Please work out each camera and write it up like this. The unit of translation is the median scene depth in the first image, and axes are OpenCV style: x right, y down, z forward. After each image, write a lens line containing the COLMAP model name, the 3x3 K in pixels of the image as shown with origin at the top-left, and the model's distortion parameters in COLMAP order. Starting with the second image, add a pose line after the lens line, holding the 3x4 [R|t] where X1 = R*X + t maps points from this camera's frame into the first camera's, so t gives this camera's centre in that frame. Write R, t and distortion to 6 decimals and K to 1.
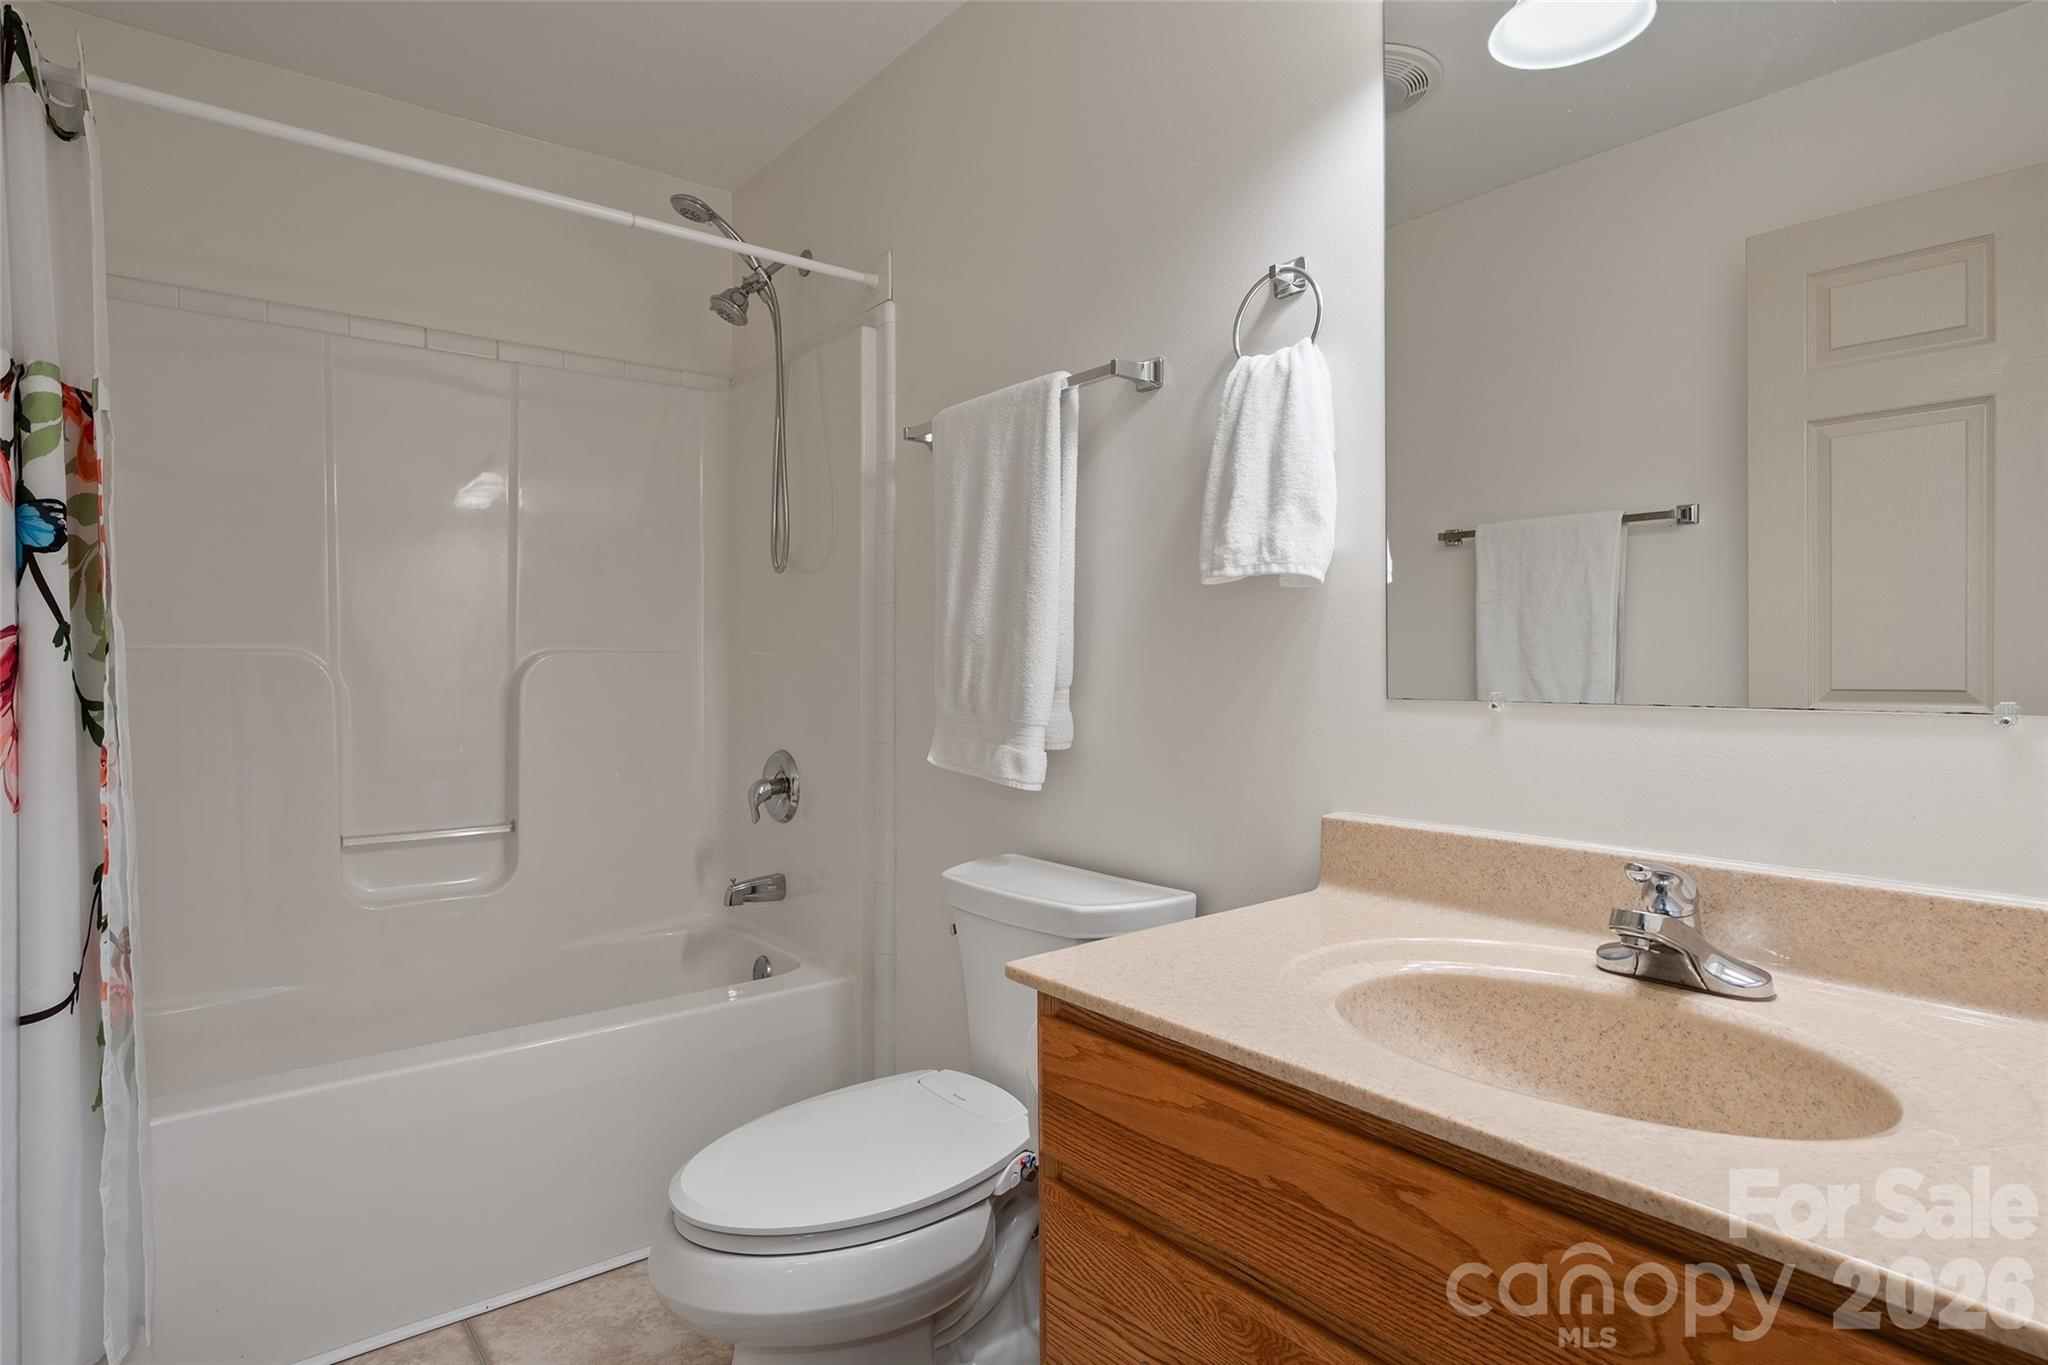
lens RADIAL K [[1111.9, 0, 1023.5], [0, 1111.9, 679.0], [0, 0, 1]] dist [0.000674, 0.000028]
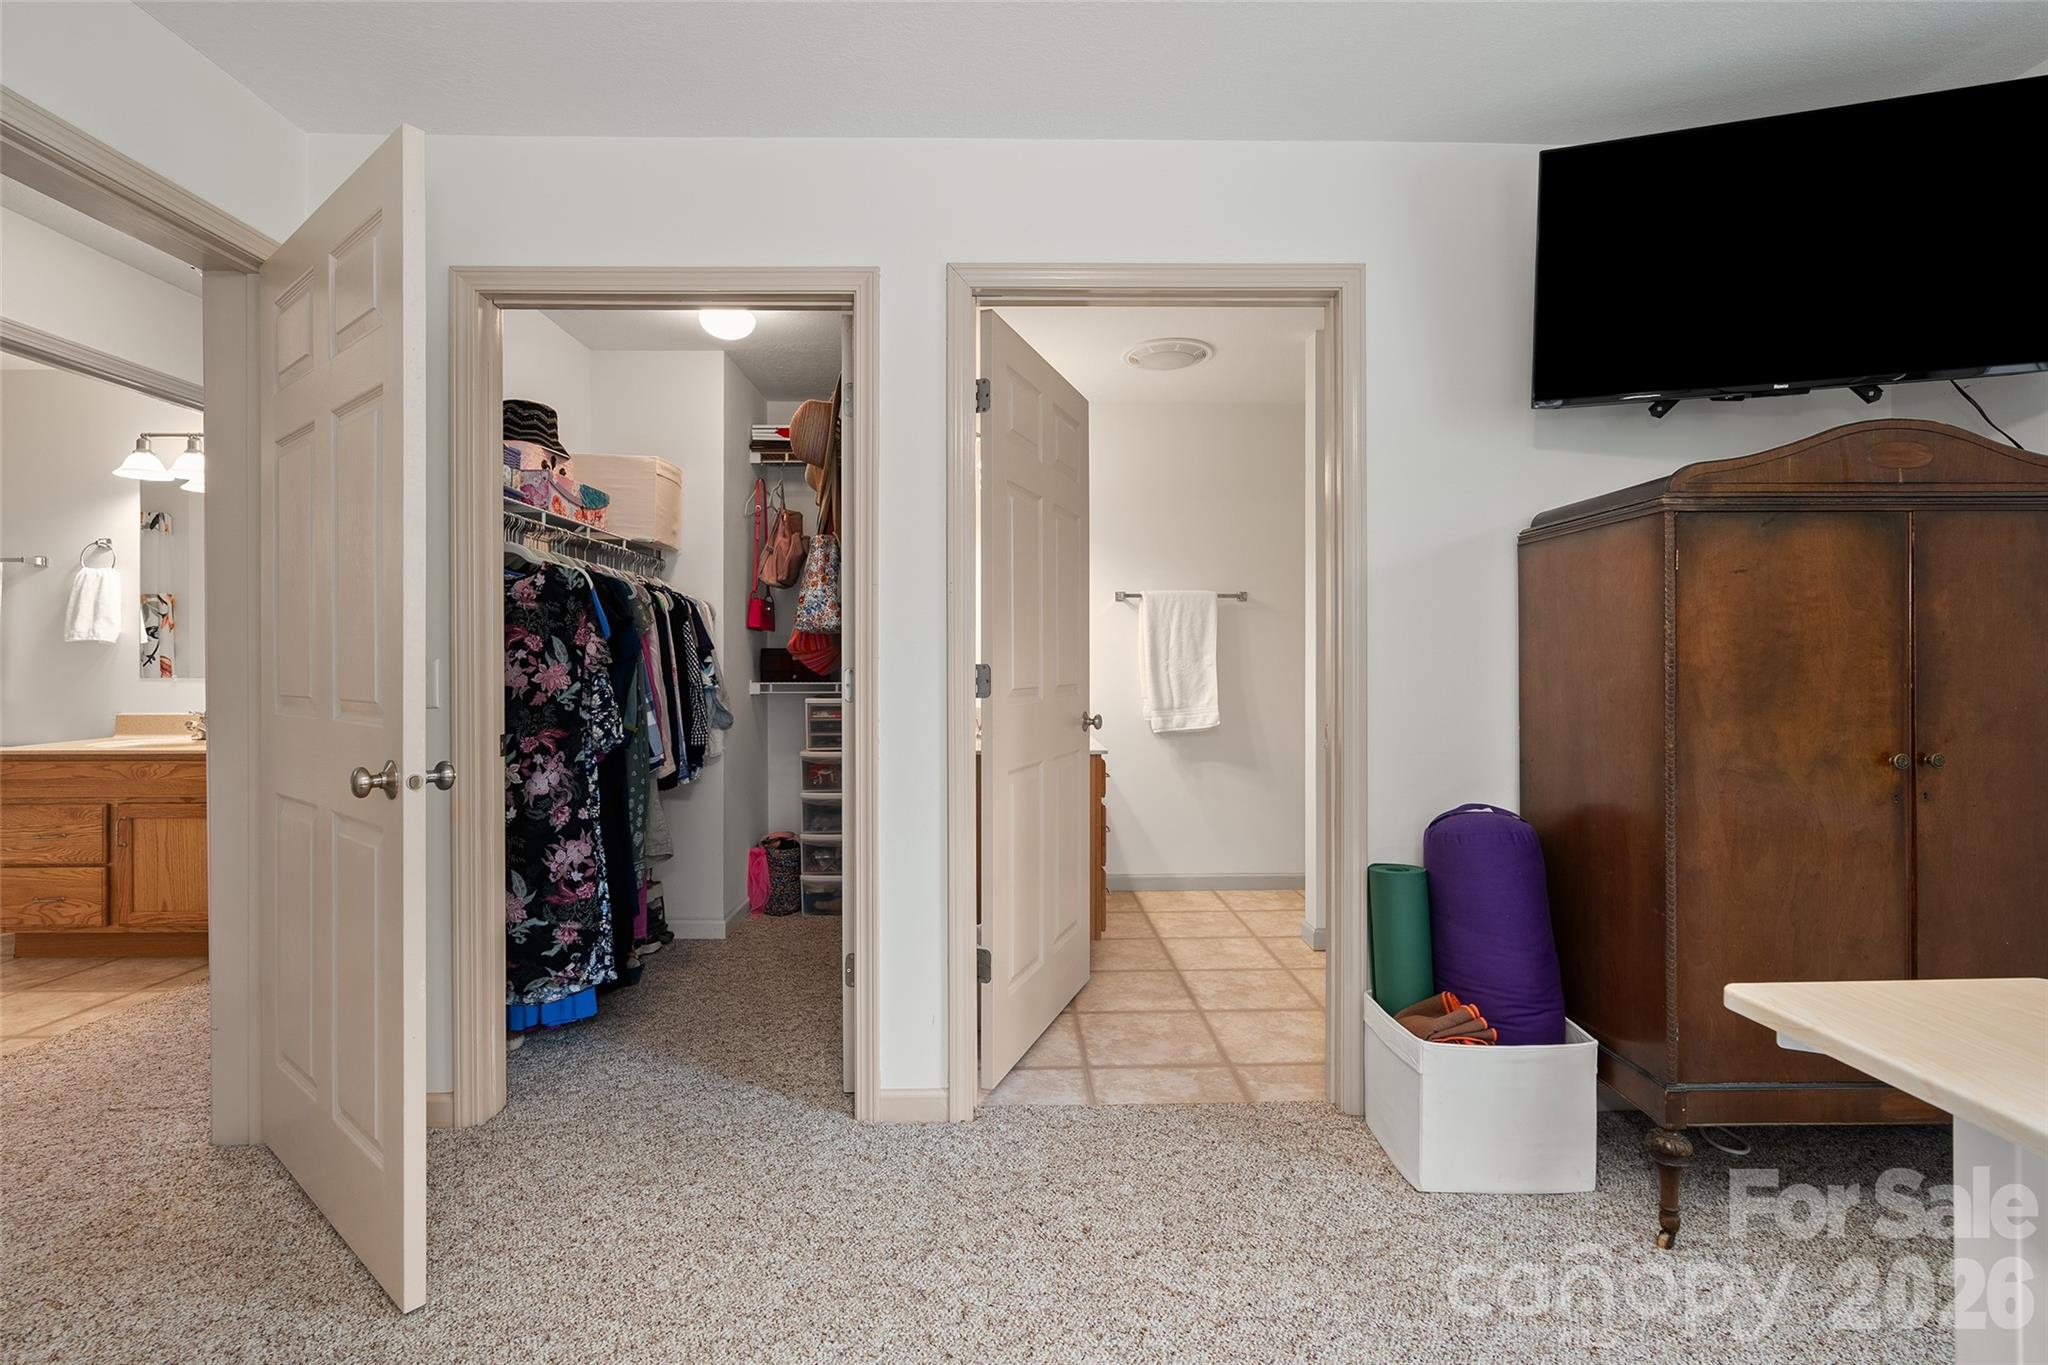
lens RADIAL K [[931.4, 0, 1028.0], [0, 931.4, 672.0], [0, 0, 1]] dist [-0.006617, 0.002792]
pose [[0.614666, -0.005322, 0.788770, -0.233195], [0.010490, 0.999944, -0.001427, 0.032276], [-0.788718, 0.009151, 0.614687, -2.755582]]
